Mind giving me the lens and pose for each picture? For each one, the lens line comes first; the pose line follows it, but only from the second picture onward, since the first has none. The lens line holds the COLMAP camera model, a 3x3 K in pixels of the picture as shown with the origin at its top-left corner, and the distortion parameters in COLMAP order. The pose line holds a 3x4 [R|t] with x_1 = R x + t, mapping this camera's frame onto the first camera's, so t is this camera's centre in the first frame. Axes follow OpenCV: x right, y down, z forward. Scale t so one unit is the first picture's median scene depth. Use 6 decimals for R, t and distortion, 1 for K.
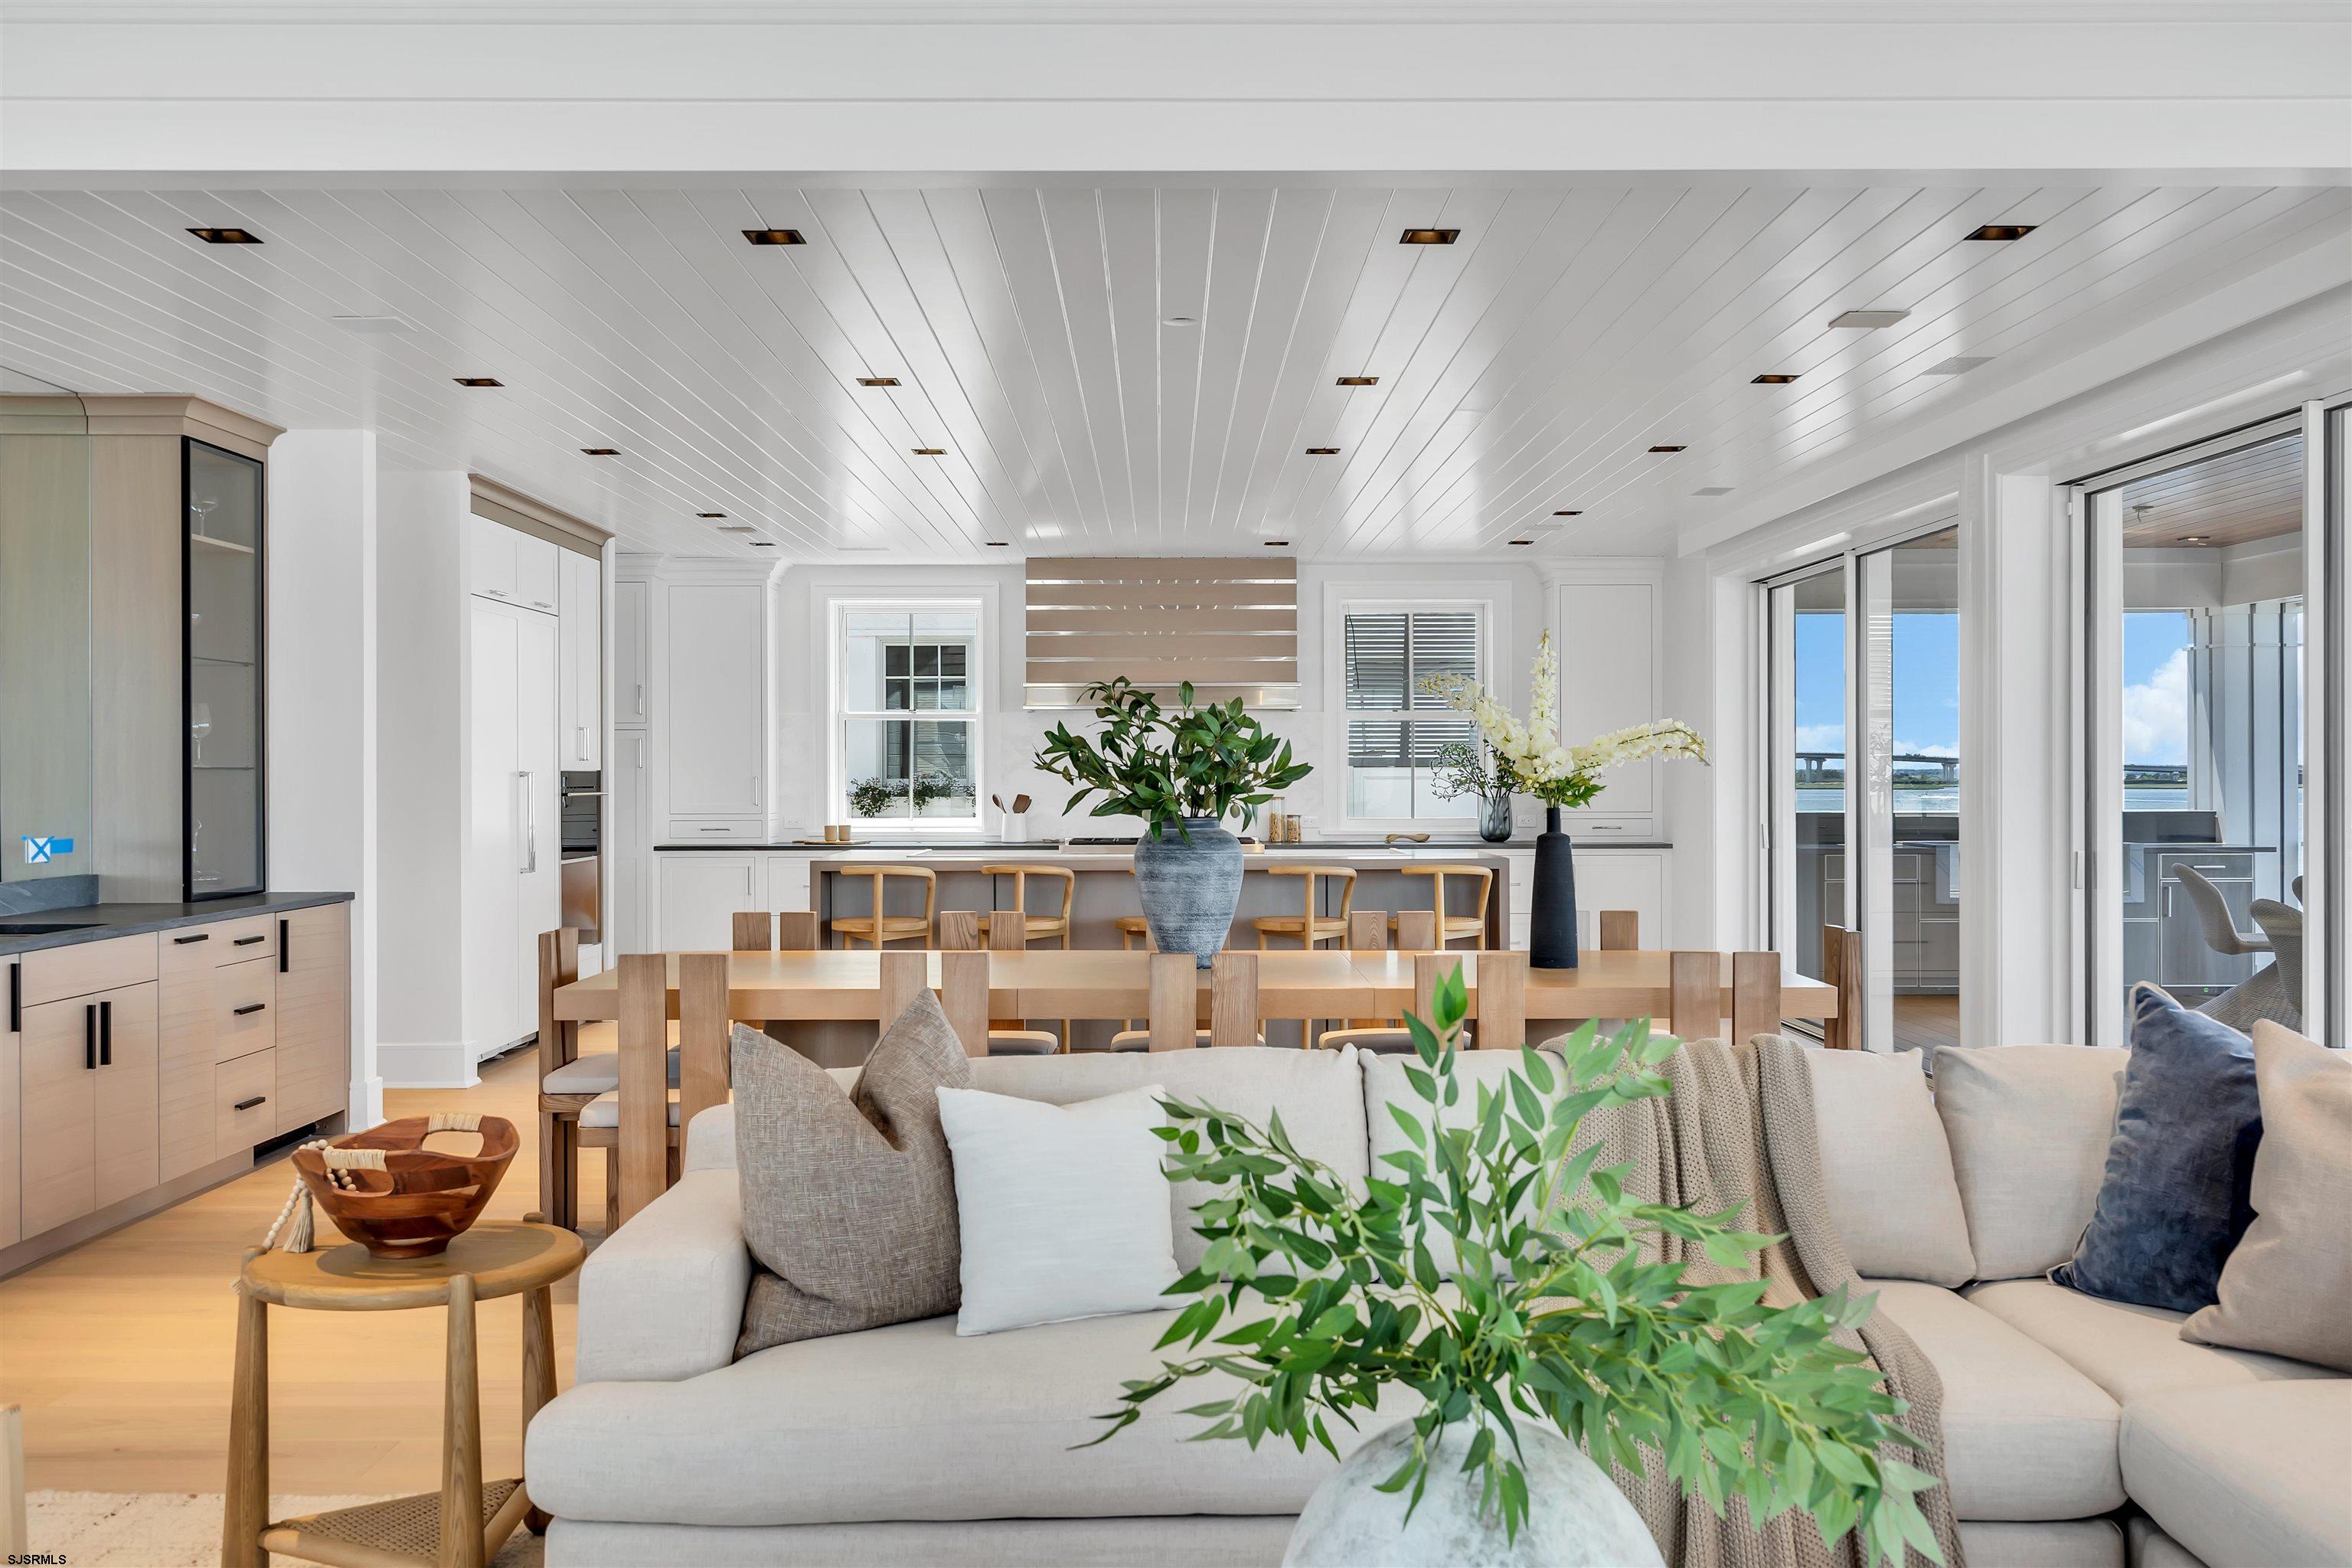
lens RADIAL K [[2092.7, 0, 1183.1], [0, 2092.7, 775.3], [0, 0, 1]] dist [-0.003273, 0.008383]
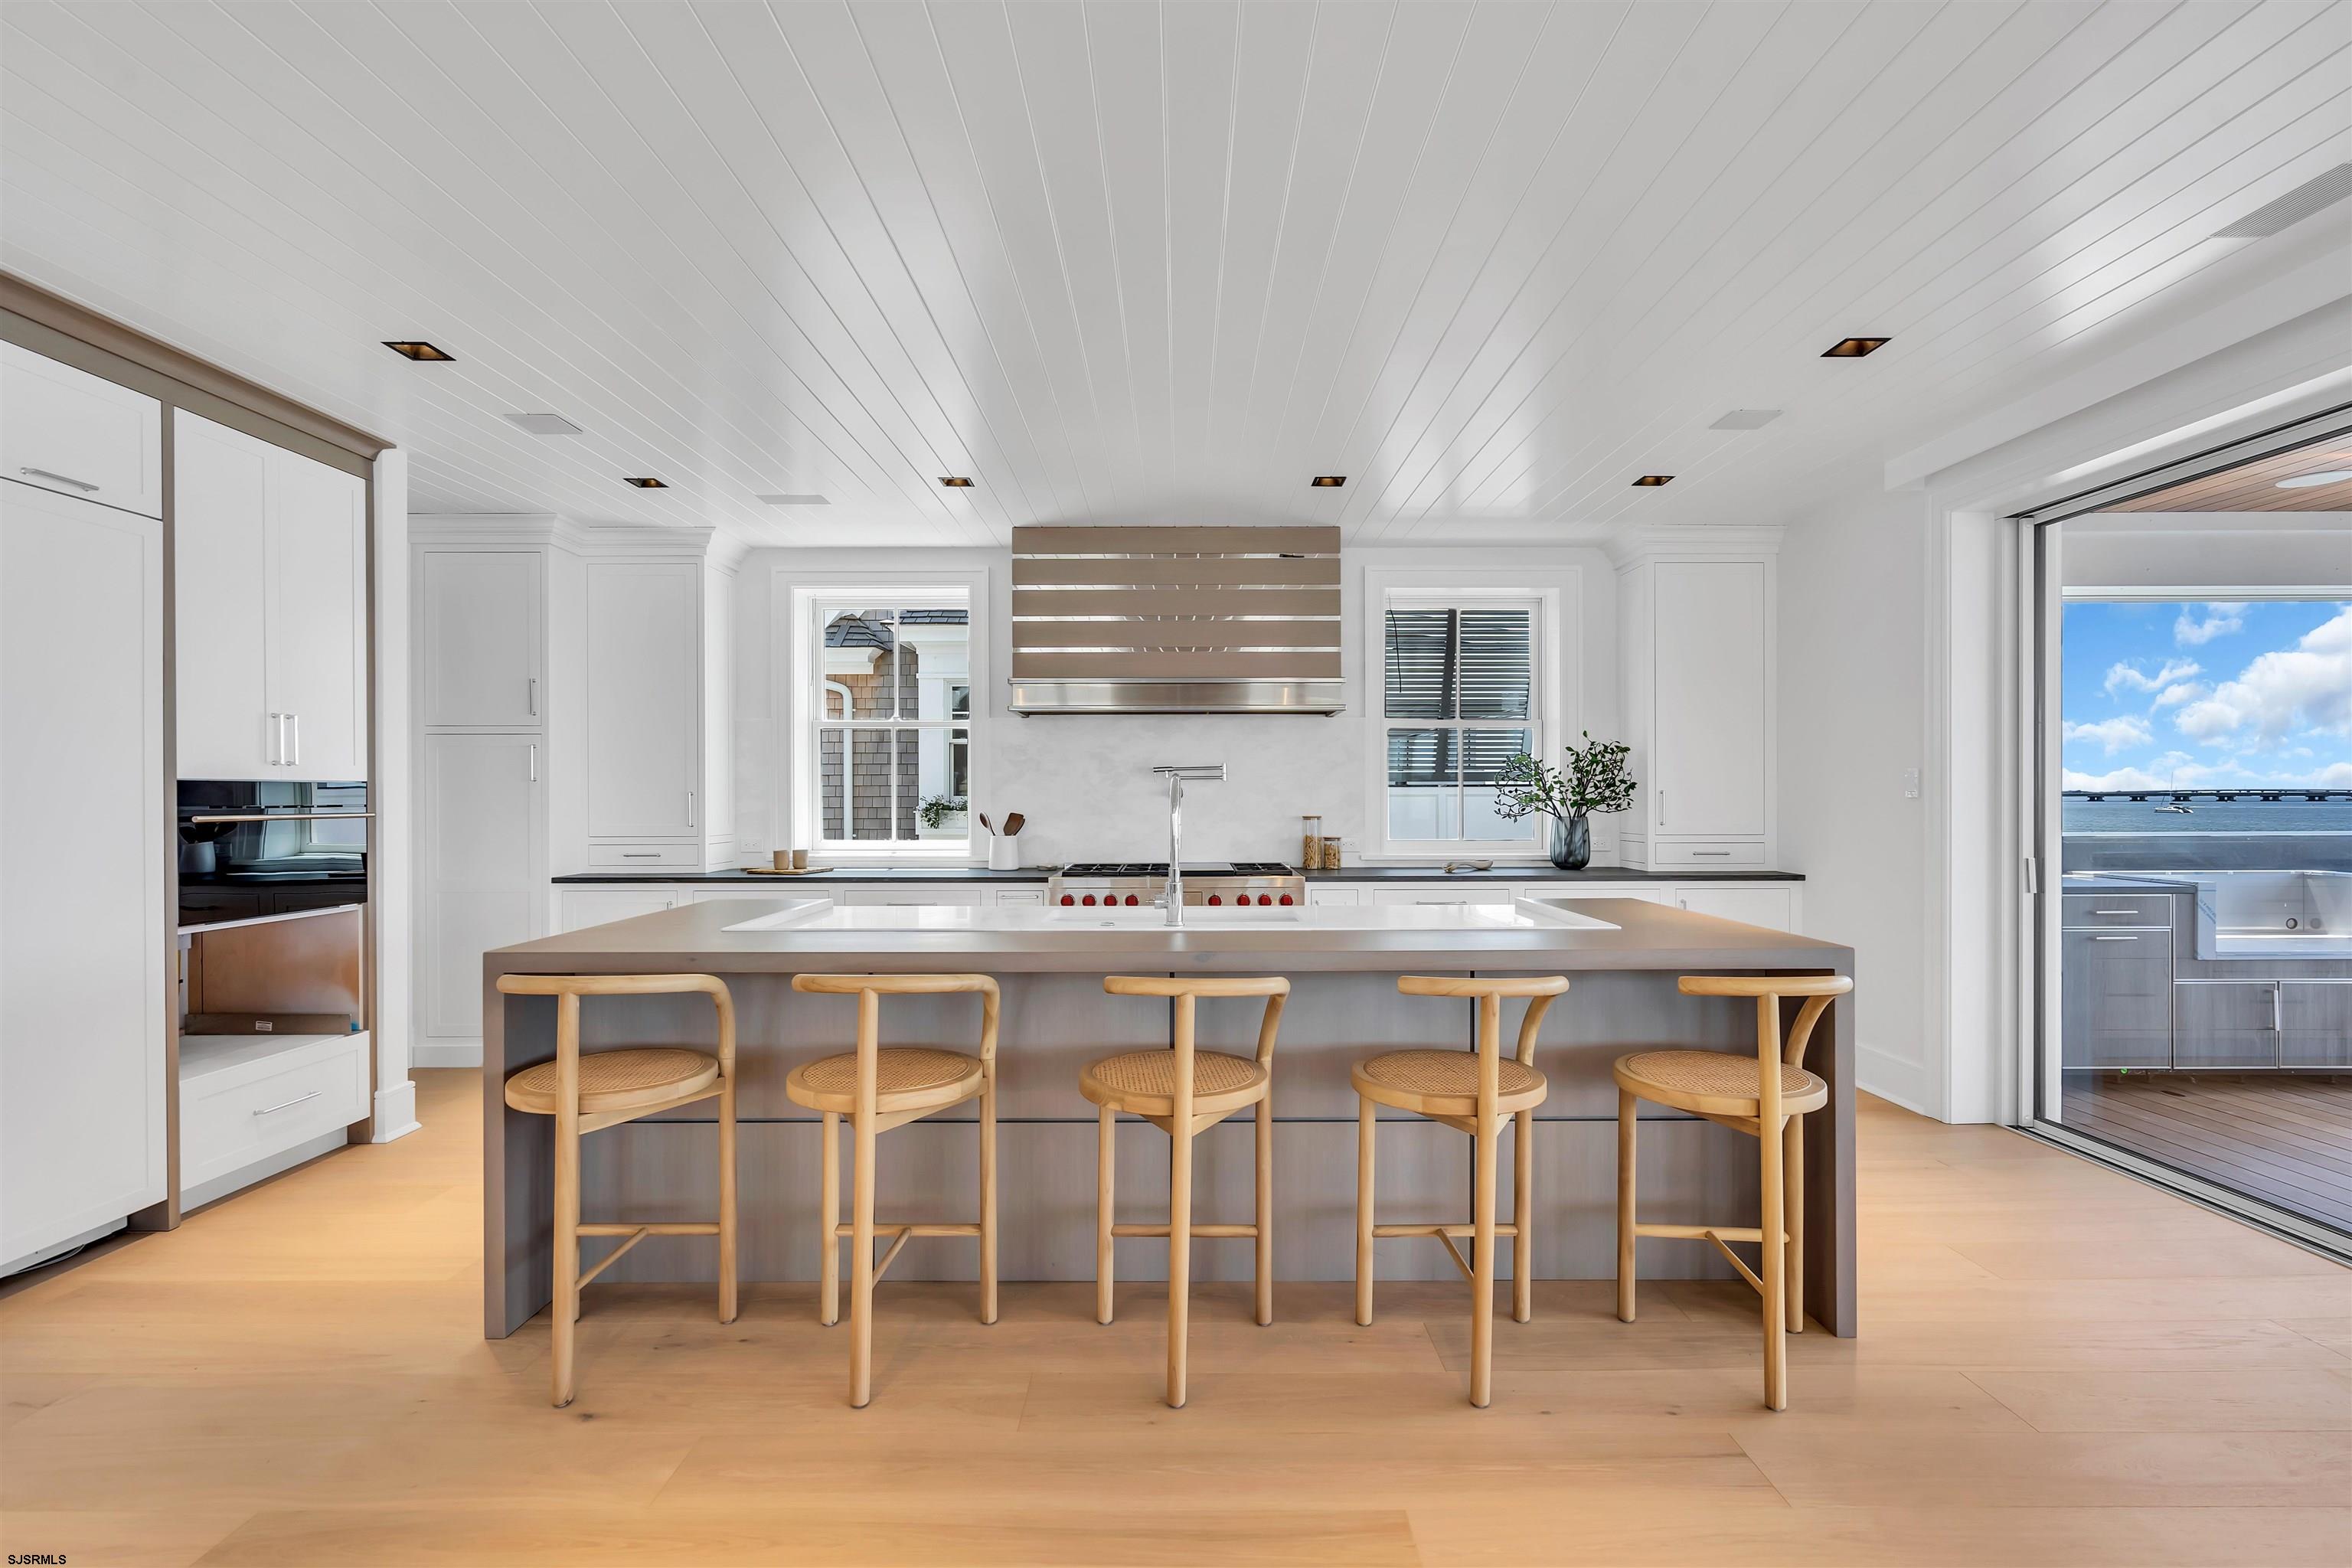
lens RADIAL K [[1068.9, 0, 1191.8], [0, 1068.9, 793.8], [0, 0, 1]] dist [-0.004116, -0.000906]
pose [[0.999996, -0.000624, 0.002619, -0.004643], [0.000609, 0.999985, 0.005491, -0.000795], [-0.002622, -0.005489, 0.999981, 0.572889]]
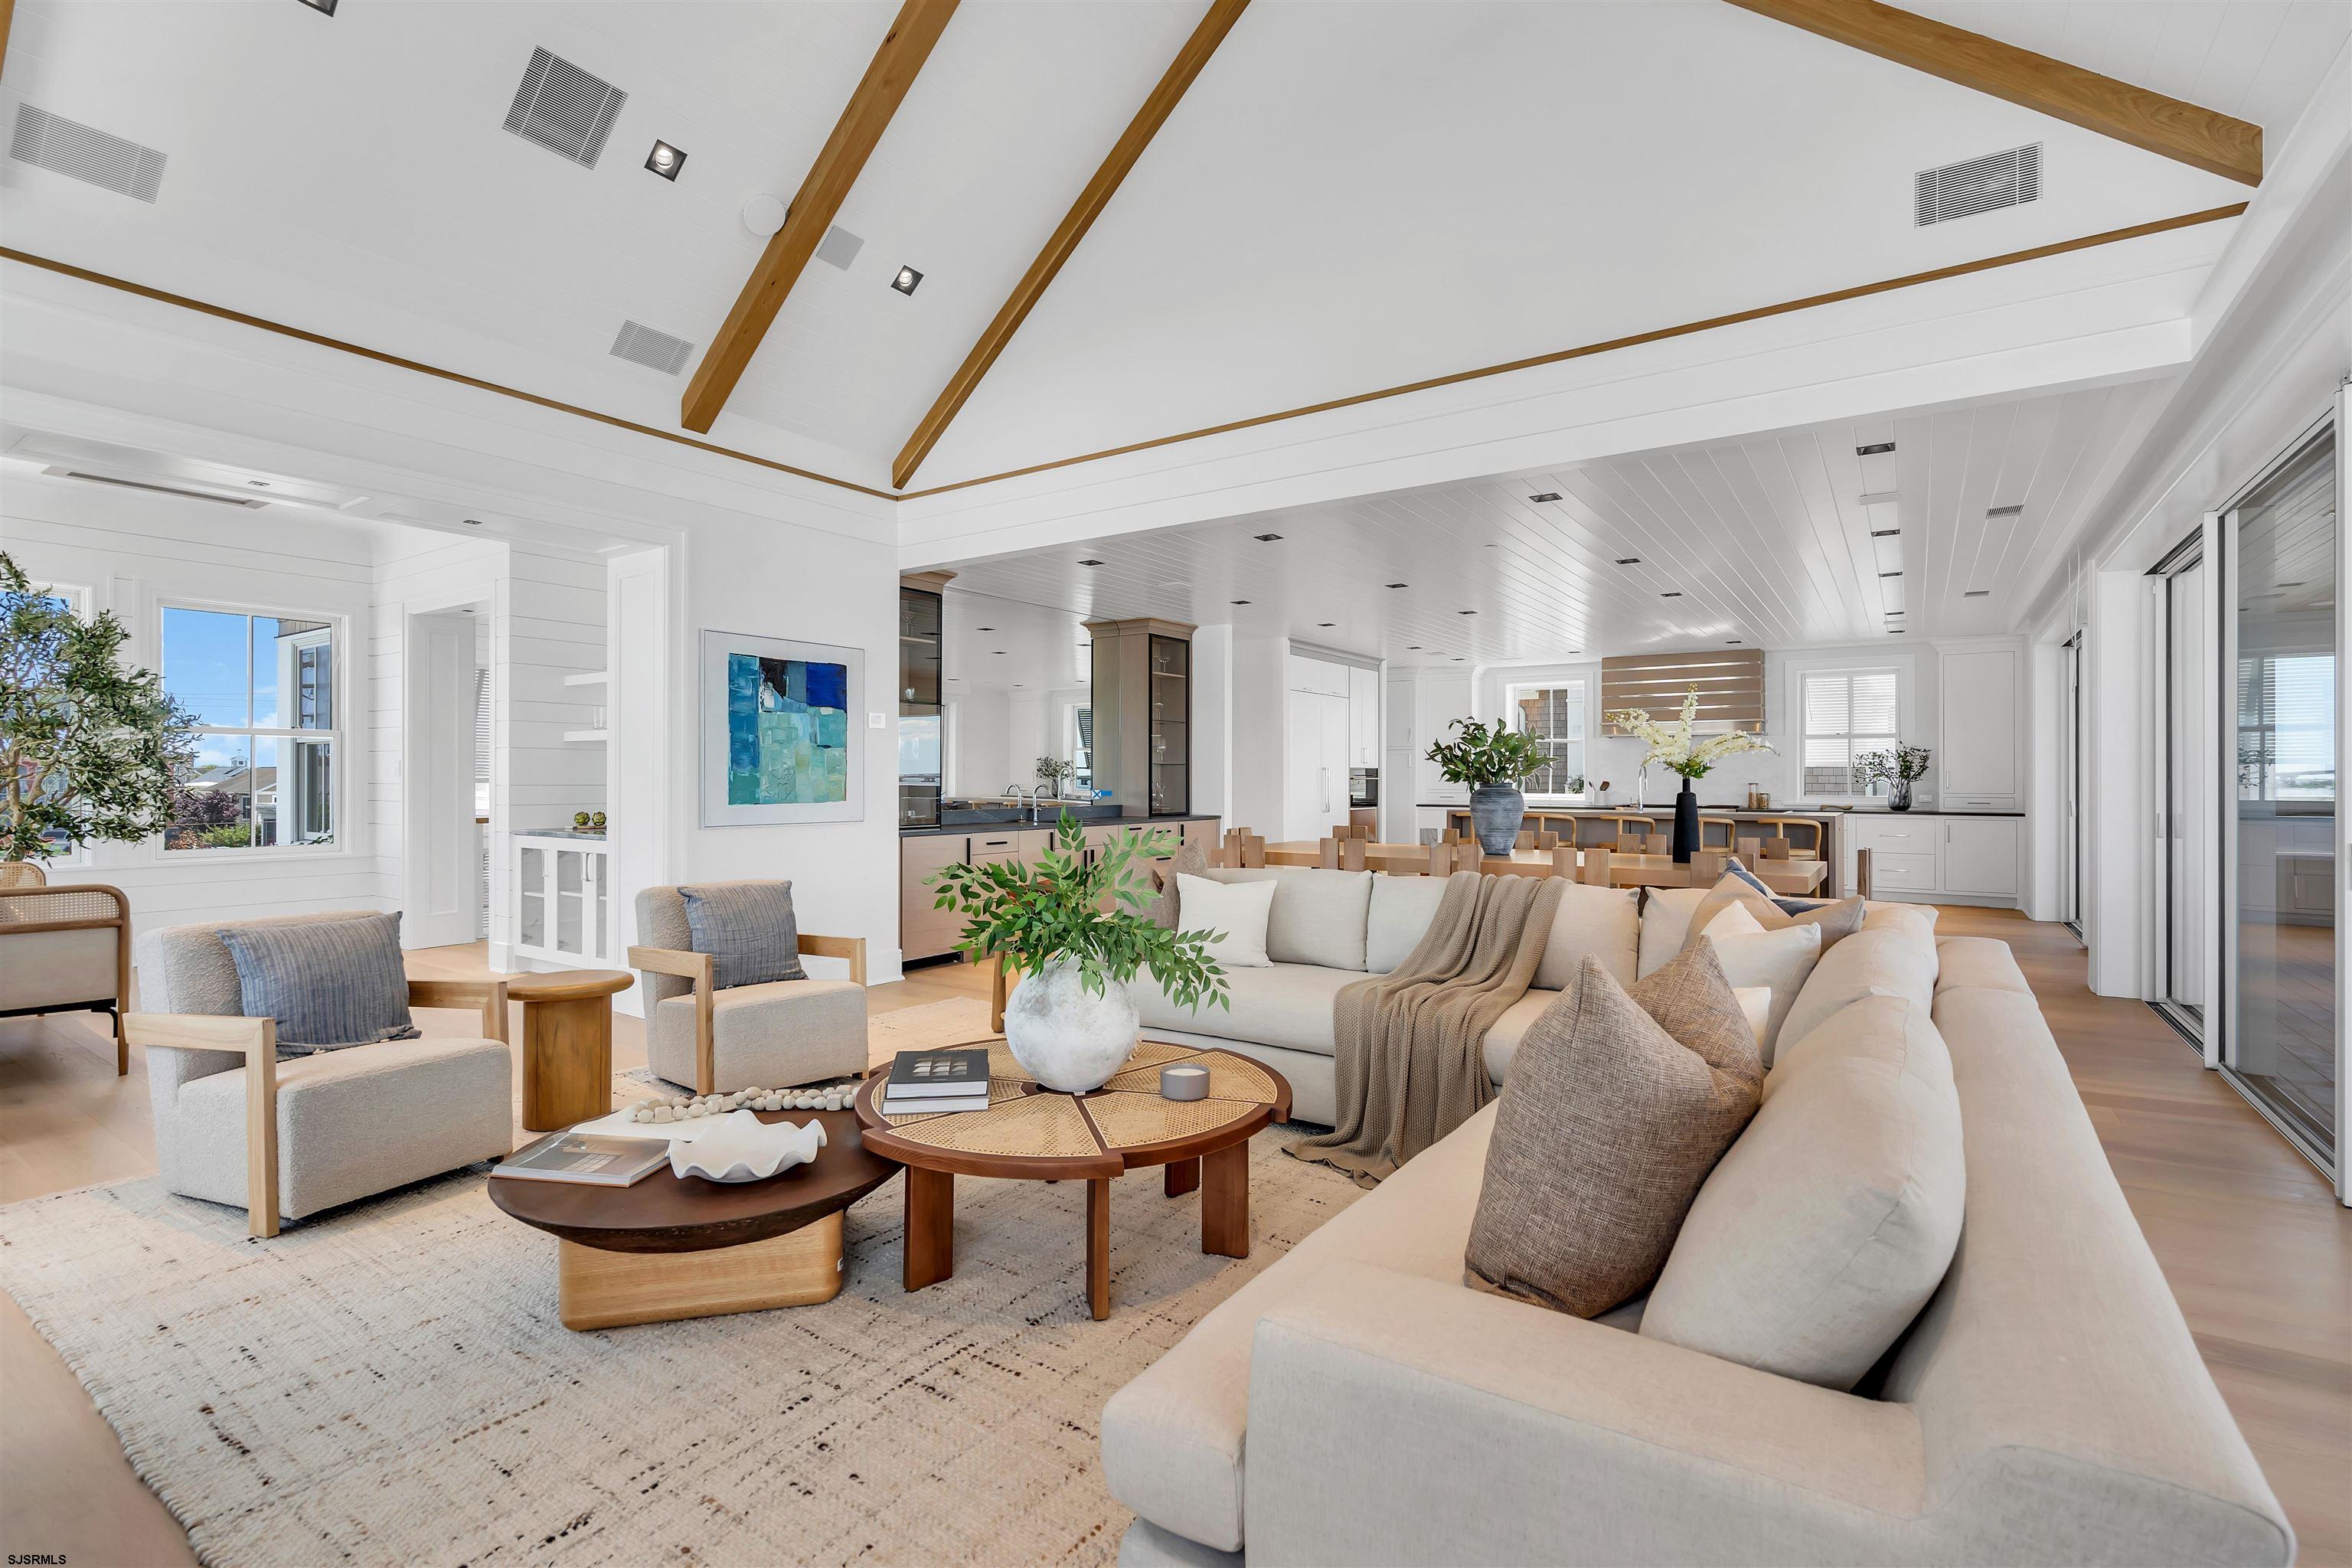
lens RADIAL K [[1068.9, 0, 1169.0], [0, 1068.9, 783.3], [0, 0, 1]] dist [-0.004116, -0.000906]
pose [[0.816317, 0.005735, -0.577576, 0.166631], [-0.003038, 0.999980, 0.005636, 0.007343], [0.577596, -0.002846, 0.816318, -0.028864]]
